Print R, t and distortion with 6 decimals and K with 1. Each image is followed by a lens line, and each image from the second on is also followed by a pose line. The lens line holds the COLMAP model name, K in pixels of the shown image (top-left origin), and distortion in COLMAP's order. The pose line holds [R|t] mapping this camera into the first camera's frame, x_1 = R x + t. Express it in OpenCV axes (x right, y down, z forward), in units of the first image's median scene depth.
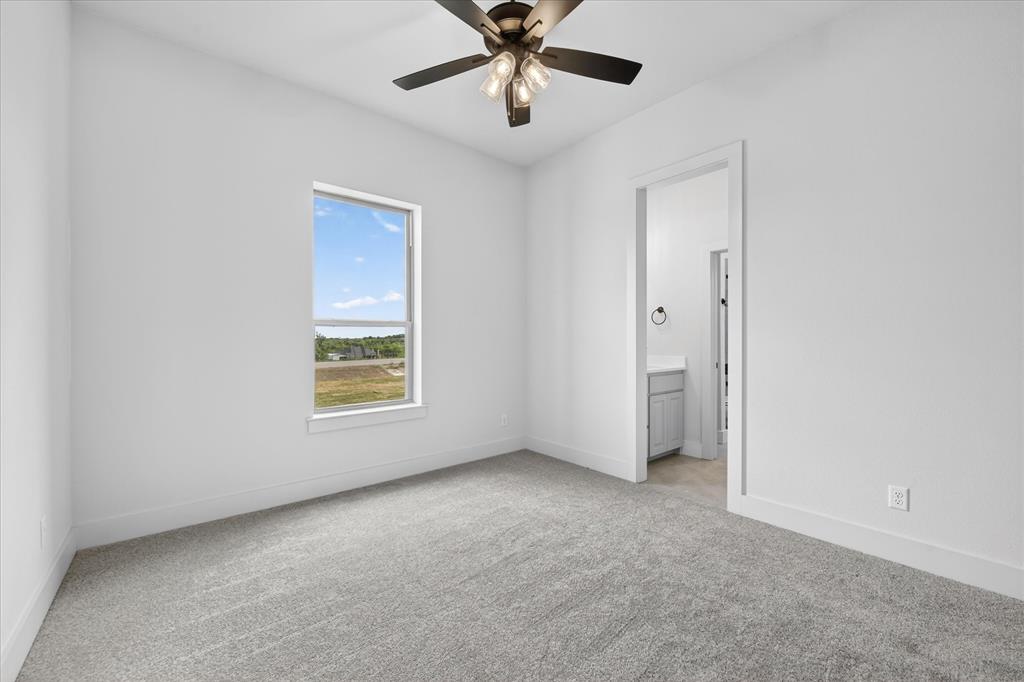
lens RADIAL K [[410.0, 0, 515.7], [0, 410.0, 340.9], [0, 0, 1]] dist [-0.008415, -0.000338]
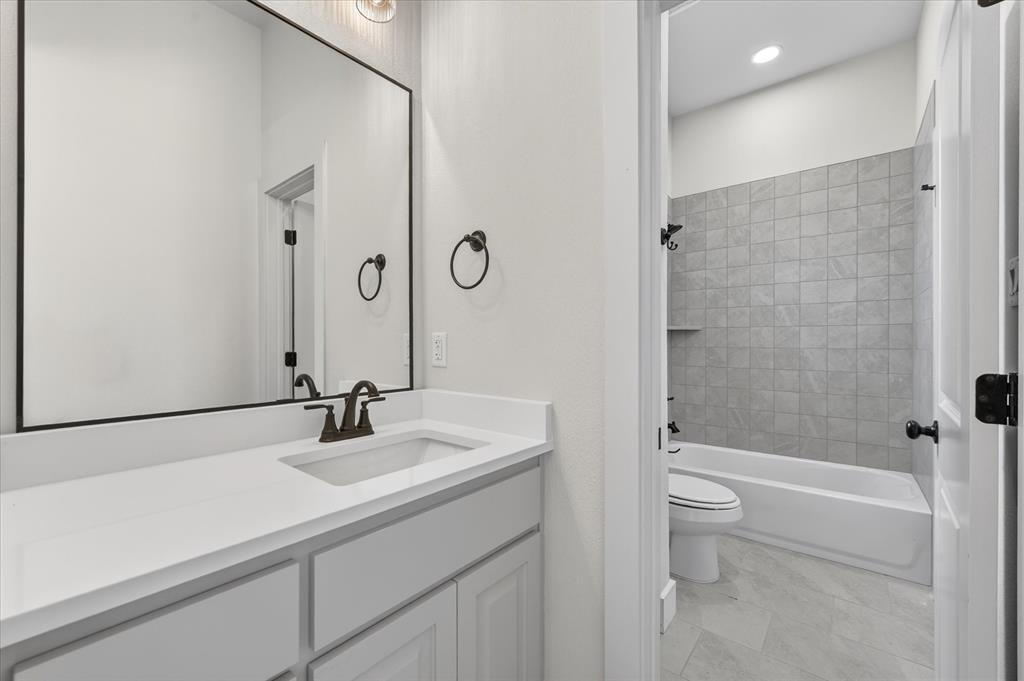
lens RADIAL K [[410.0, 0, 515.7], [0, 410.0, 340.4], [0, 0, 1]] dist [-0.008415, -0.000338]
pose [[0.983764, 0.001634, 0.179460, 0.343896], [-0.001478, 0.999998, -0.001002, -0.003229], [-0.179462, 0.000721, 0.983765, 0.736162]]
